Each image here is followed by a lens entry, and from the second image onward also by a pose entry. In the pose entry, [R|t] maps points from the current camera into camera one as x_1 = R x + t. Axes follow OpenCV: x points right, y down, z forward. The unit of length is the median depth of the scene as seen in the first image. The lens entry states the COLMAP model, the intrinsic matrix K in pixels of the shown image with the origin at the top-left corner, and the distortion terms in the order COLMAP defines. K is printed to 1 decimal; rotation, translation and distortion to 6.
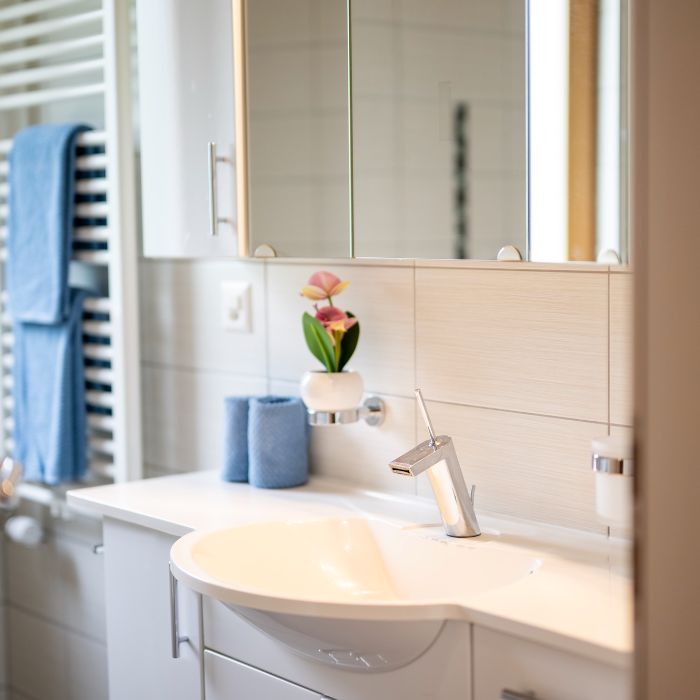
lens RADIAL K [[1506.2, 0, 350.0], [0, 1506.2, 350.0], [0, 0, 1]] dist [-0.009743, 0.063725]
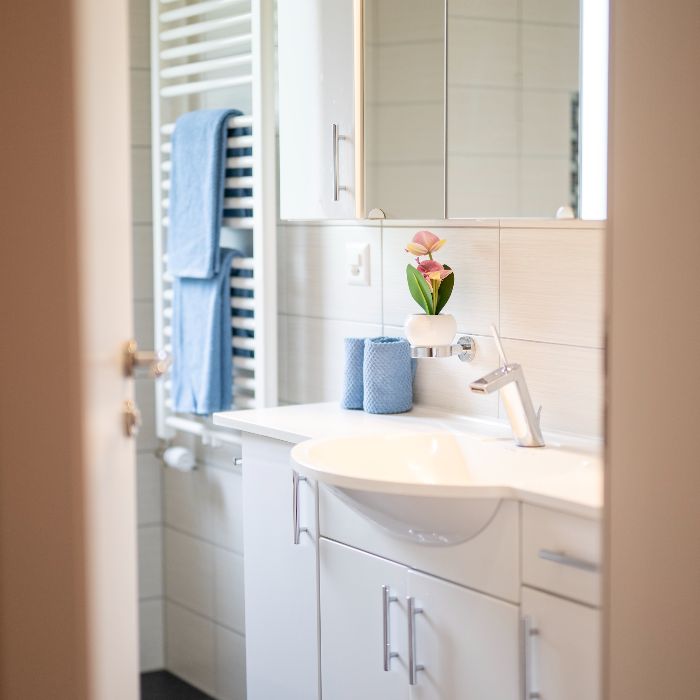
lens RADIAL K [[1506.2, 0, 350.0], [0, 1506.2, 350.0], [0, 0, 1]] dist [-0.009743, 0.063725]
pose [[0.994242, 0.019436, -0.105383, 0.047029], [-0.018845, 0.999801, 0.006600, 0.032928], [0.105491, -0.004576, 0.994410, -0.187788]]
